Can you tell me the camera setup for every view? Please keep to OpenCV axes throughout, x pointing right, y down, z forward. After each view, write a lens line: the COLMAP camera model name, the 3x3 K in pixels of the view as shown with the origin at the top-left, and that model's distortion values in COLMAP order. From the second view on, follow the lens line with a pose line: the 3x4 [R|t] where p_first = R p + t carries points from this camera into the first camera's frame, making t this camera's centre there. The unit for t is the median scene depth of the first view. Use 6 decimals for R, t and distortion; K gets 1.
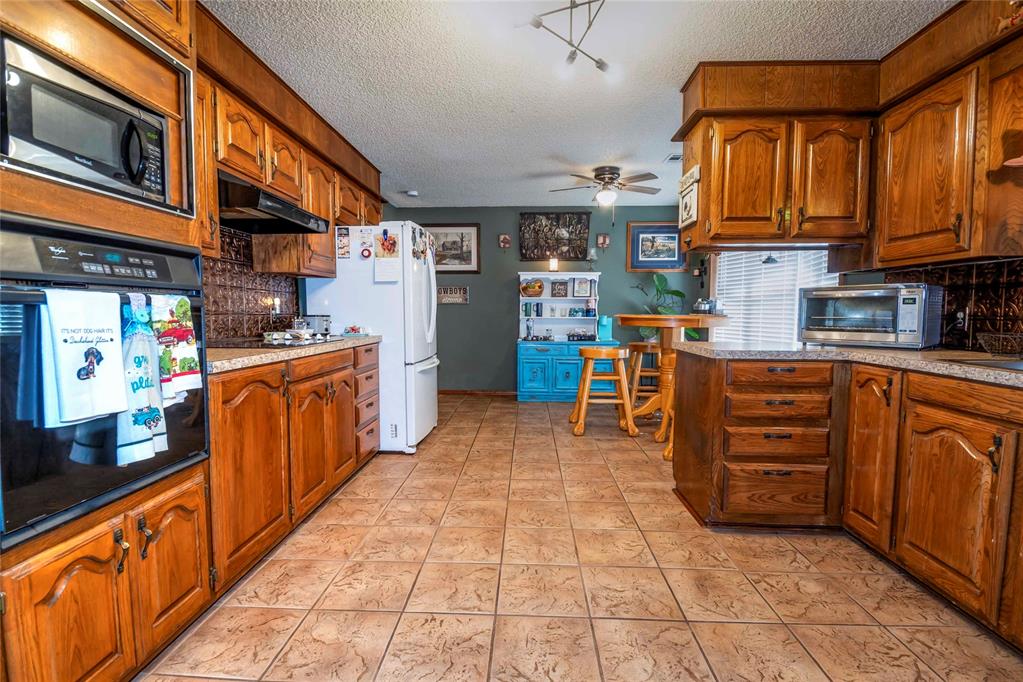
lens RADIAL K [[468.8, 0, 512.7], [0, 468.8, 348.6], [0, 0, 1]] dist [-0.010309, -0.004502]
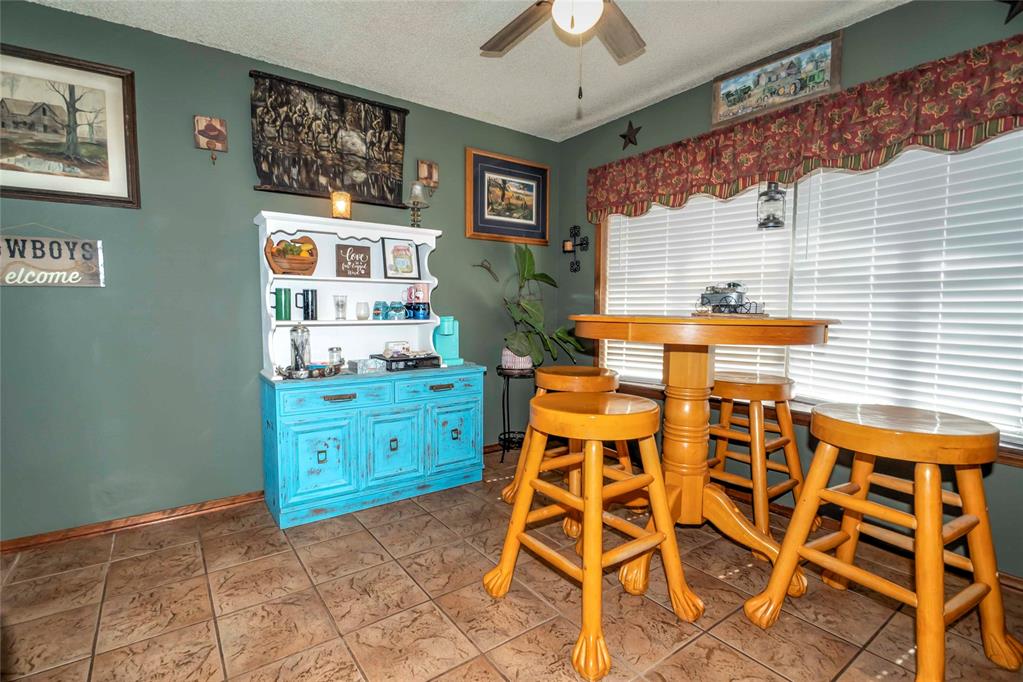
lens RADIAL K [[468.8, 0, 499.9], [0, 468.8, 351.0], [0, 0, 1]] dist [-0.010309, -0.004502]
pose [[0.806888, -0.055812, 0.588062, -0.062267], [0.048553, 0.998424, 0.028139, -0.042280], [-0.588706, 0.005847, 0.808326, 0.533594]]
